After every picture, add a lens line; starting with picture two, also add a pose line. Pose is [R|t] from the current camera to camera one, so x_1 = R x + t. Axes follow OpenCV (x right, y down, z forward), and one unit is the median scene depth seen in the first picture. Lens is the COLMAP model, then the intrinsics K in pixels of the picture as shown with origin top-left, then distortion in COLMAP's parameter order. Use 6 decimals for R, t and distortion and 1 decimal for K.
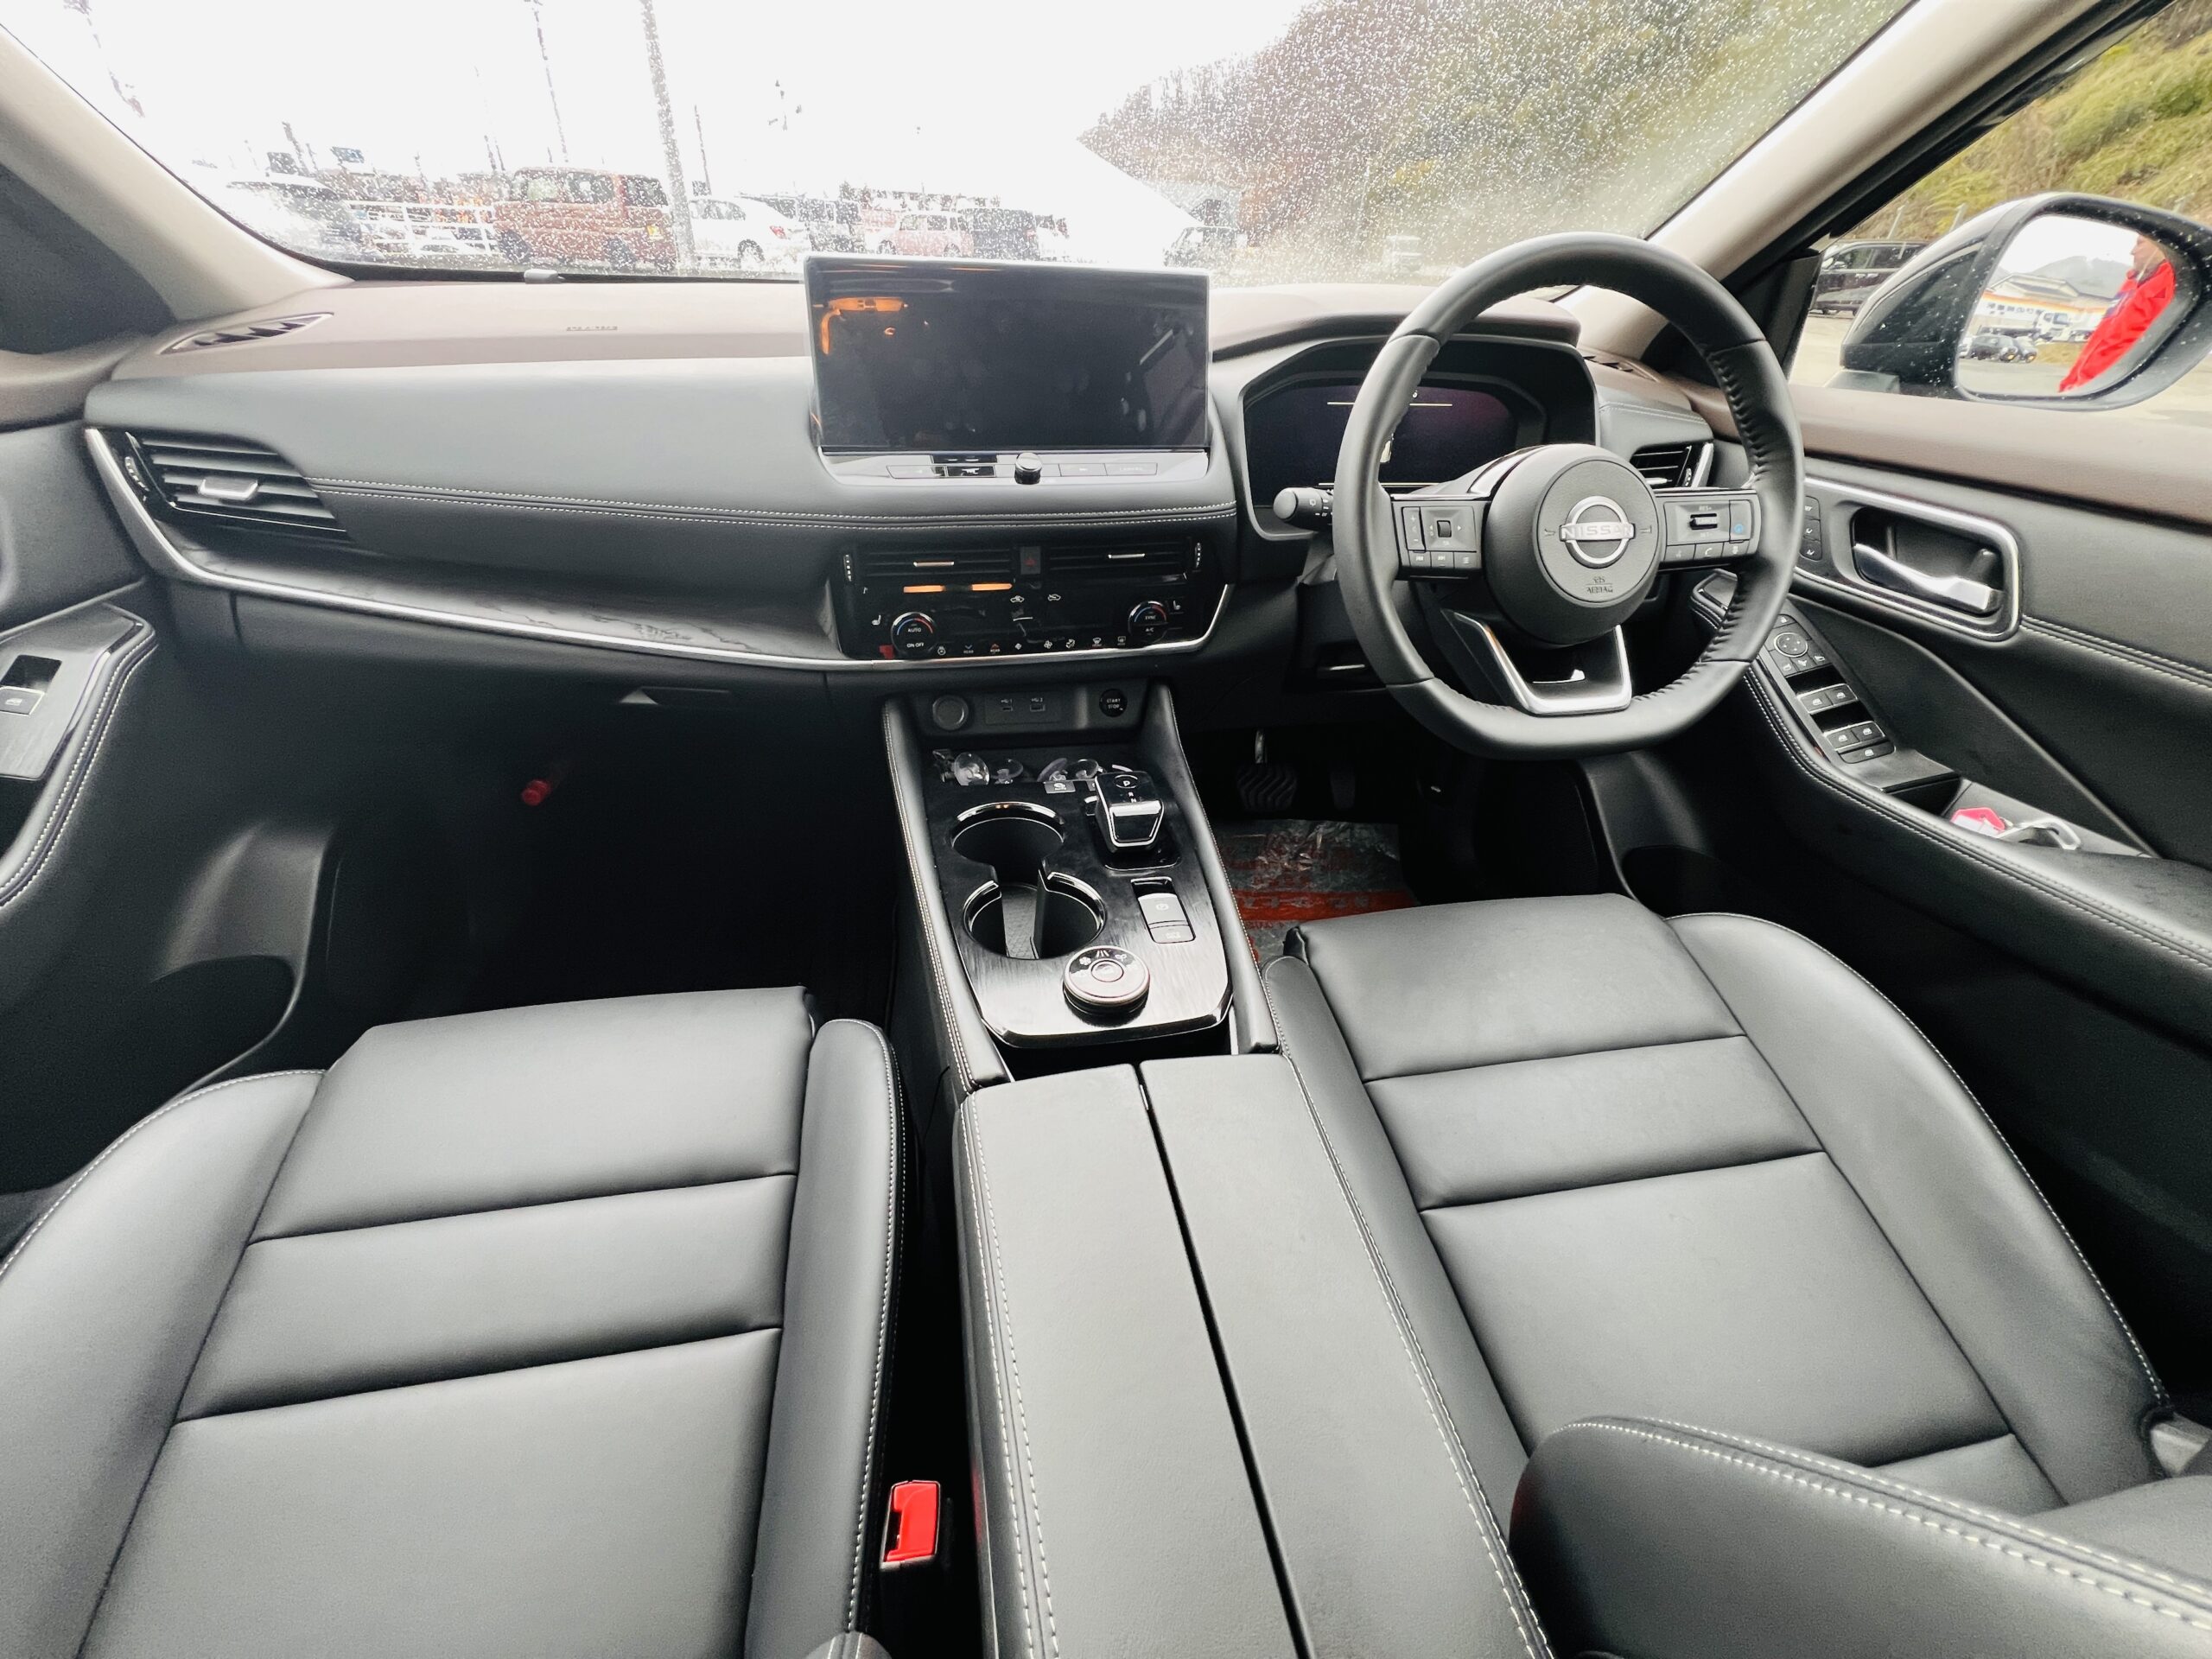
lens RADIAL K [[890.8, 0, 1100.2], [0, 890.8, 816.6], [0, 0, 1]] dist [0.002574, 0.000639]
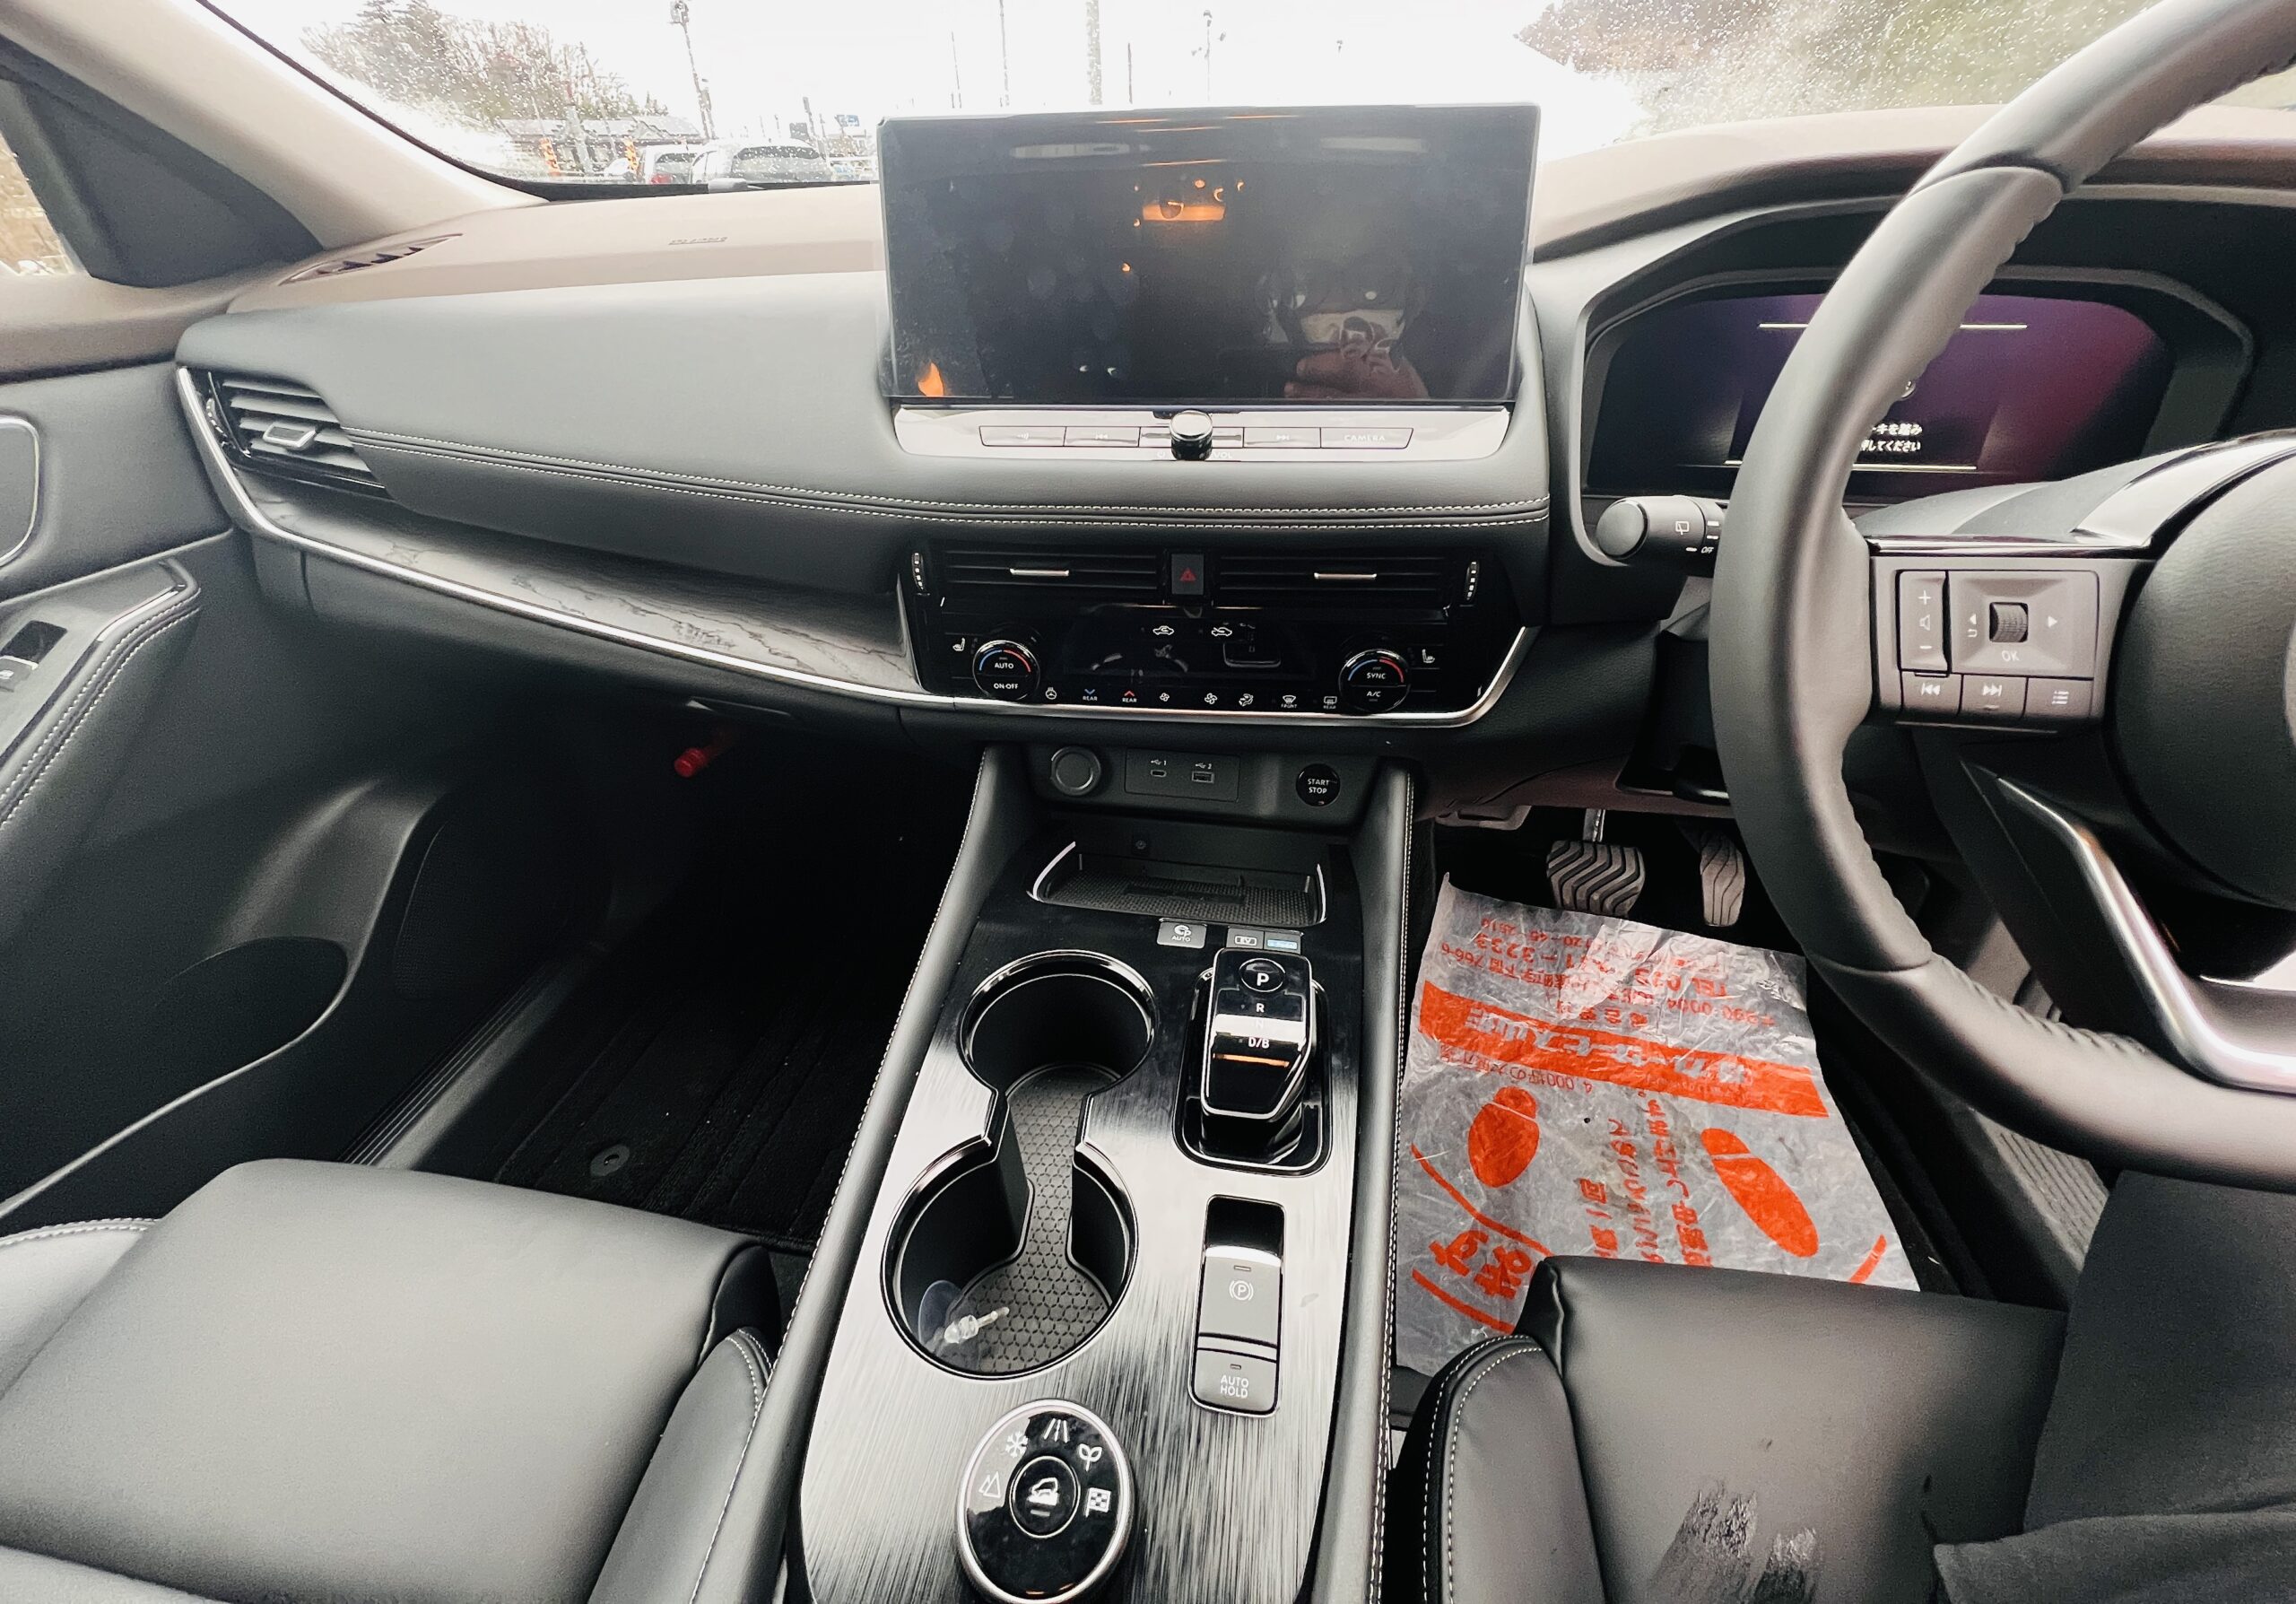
lens RADIAL K [[912.4, 0, 1148.4], [0, 912.4, 733.4], [0, 0, 1]] dist [0.000849, -0.000407]
pose [[0.941425, 0.130699, -0.310865, 0.120449], [-0.134797, 0.990838, 0.008363, -0.185194], [0.309110, 0.034031, 0.950417, 0.391363]]
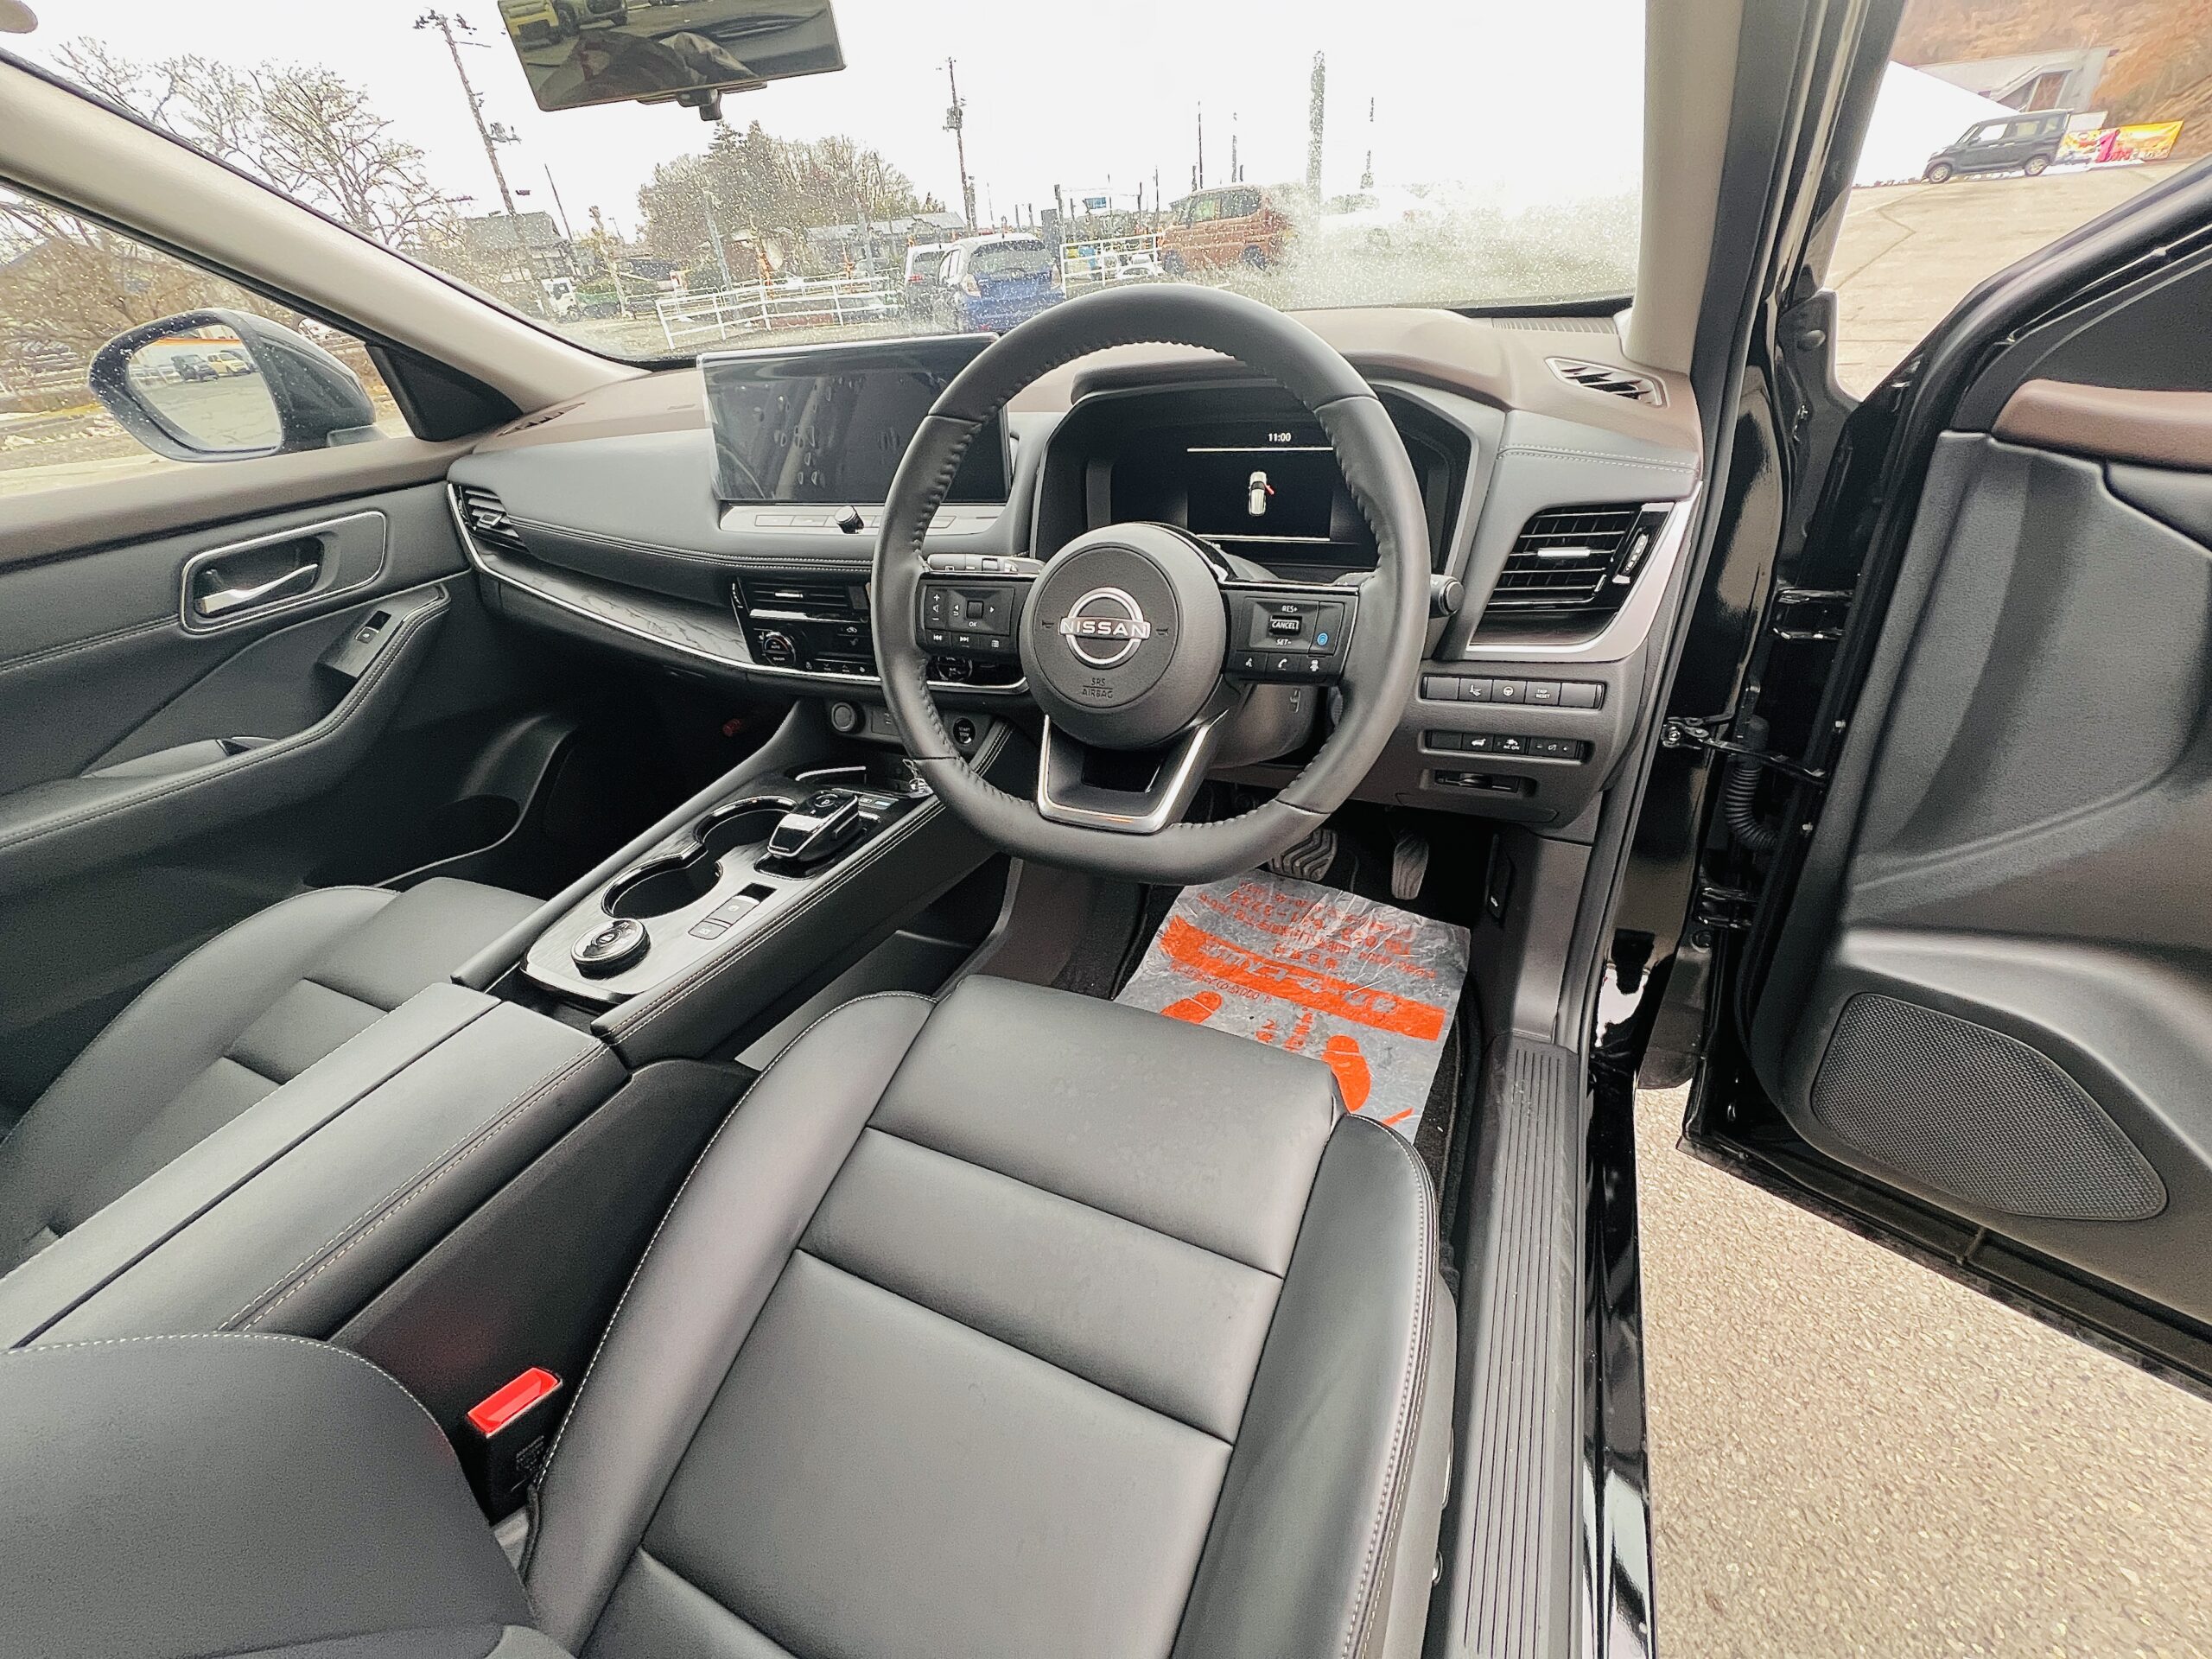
lens RADIAL K [[890.8, 0, 1115.3], [0, 890.8, 823.4], [0, 0, 1]] dist [0.002574, 0.000639]
pose [[0.815803, 0.216368, -0.536331, 0.918527], [-0.202789, 0.975519, 0.085087, -0.177616], [0.541611, 0.039348, 0.839708, 0.237112]]
